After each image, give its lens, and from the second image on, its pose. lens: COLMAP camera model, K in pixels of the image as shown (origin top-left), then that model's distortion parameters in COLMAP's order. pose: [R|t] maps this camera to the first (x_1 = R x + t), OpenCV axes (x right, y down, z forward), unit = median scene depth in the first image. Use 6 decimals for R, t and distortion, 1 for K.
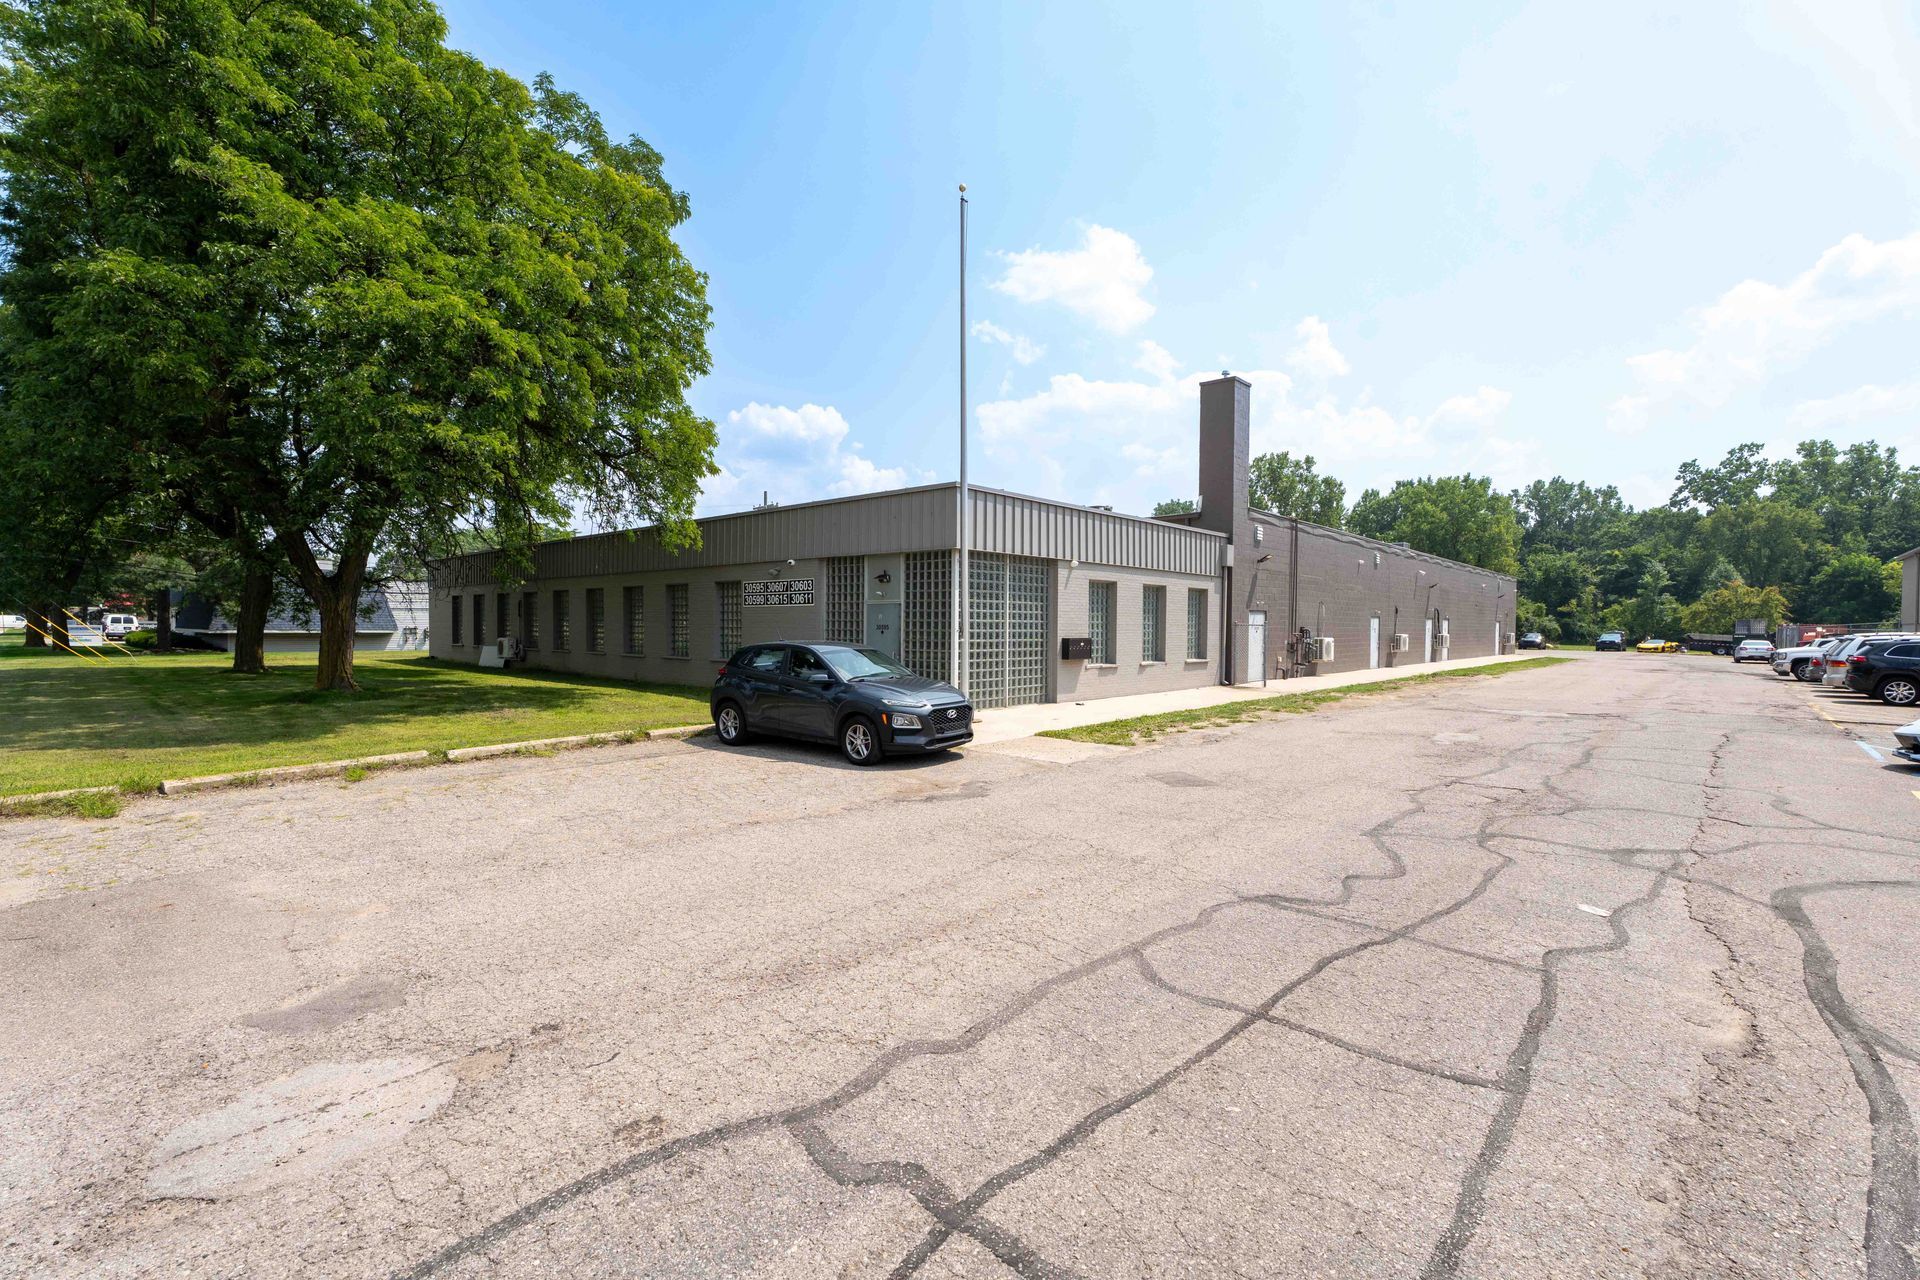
lens RADIAL K [[856.8, 0, 954.1], [0, 856.8, 635.0], [0, 0, 1]] dist [-0.004011, -0.000584]
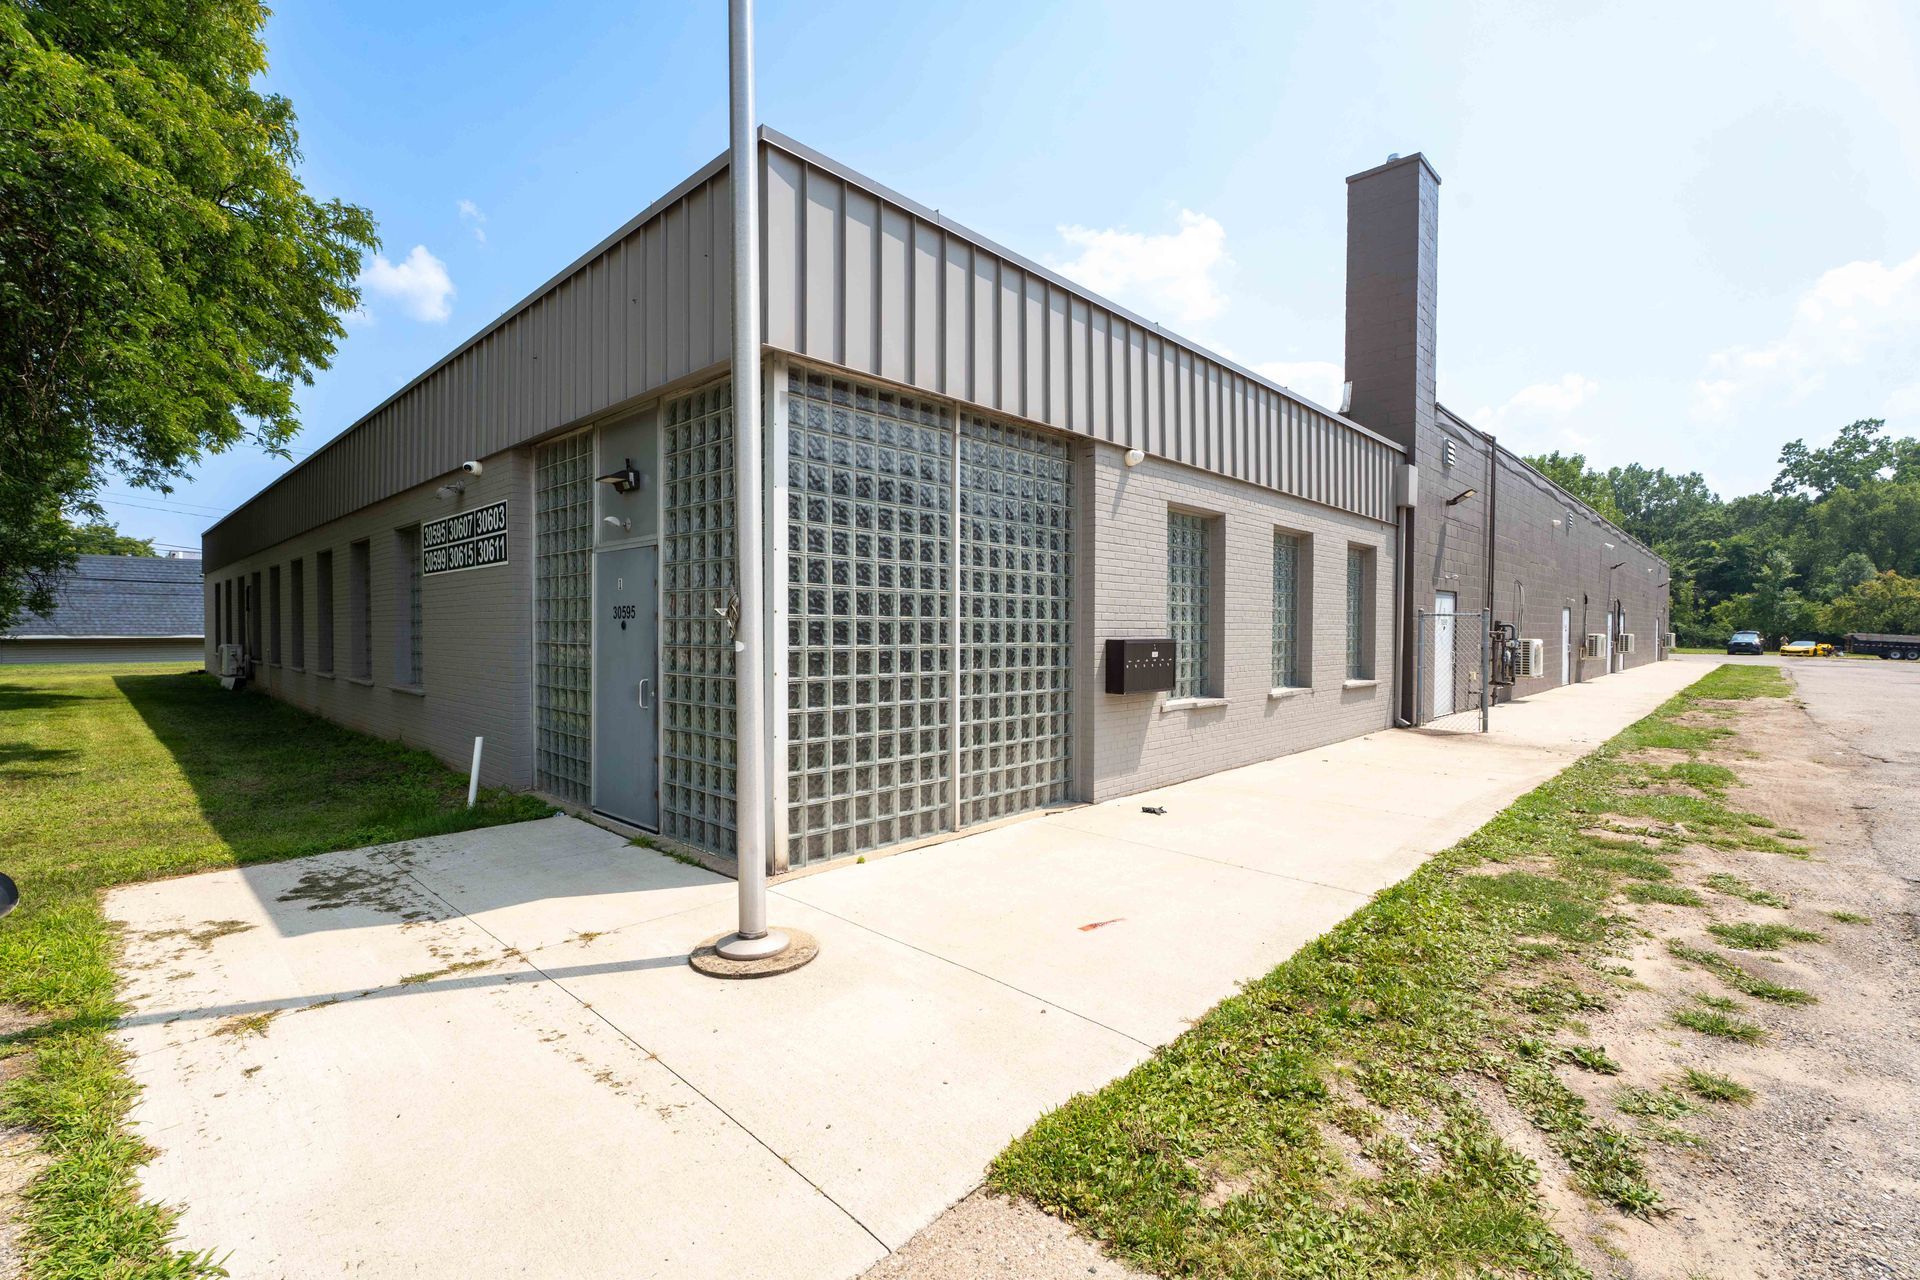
lens RADIAL K [[856.8, 0, 953.8], [0, 856.8, 640.6], [0, 0, 1]] dist [-0.004011, -0.000584]
pose [[0.999515, -0.004498, -0.030815, 0.051168], [0.004513, 0.999990, 0.000418, 0.002704], [0.030813, -0.000557, 0.999525, 0.454713]]
